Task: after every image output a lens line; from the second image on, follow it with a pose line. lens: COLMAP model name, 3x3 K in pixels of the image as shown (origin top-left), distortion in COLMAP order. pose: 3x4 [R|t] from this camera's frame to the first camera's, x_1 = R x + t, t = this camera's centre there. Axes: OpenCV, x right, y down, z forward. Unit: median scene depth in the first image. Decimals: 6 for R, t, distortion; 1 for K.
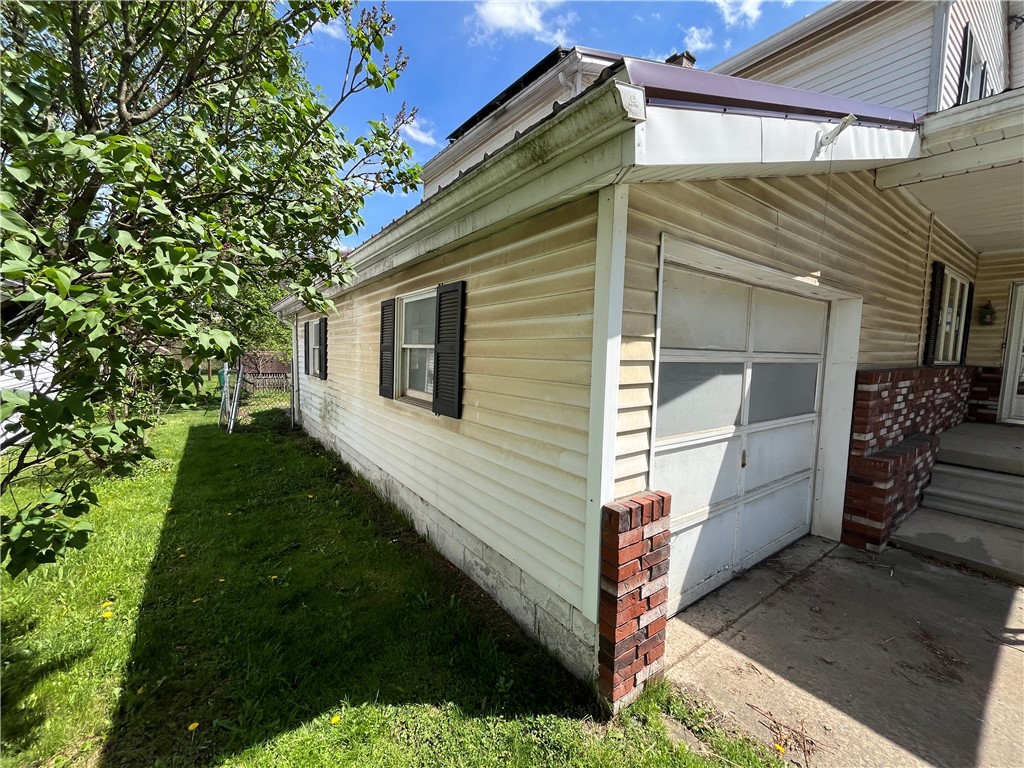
lens RADIAL K [[417.4, 0, 511.7], [0, 417.4, 383.7], [0, 0, 1]] dist [0.001078, 0.000457]
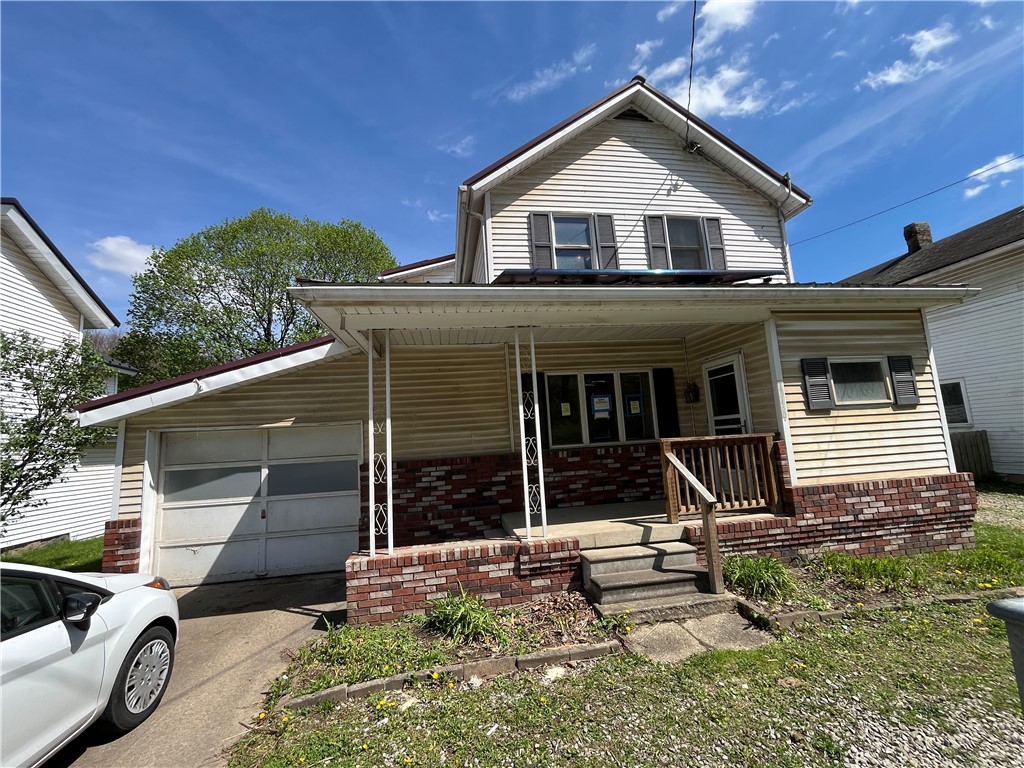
lens RADIAL K [[417.4, 0, 512.0], [0, 417.4, 384.4], [0, 0, 1]] dist [0.001078, 0.000457]
pose [[0.891940, -0.133189, -0.432093, 2.589122], [0.041472, 0.975701, -0.215144, 0.055111], [0.450248, 0.173976, 0.875791, -0.326587]]
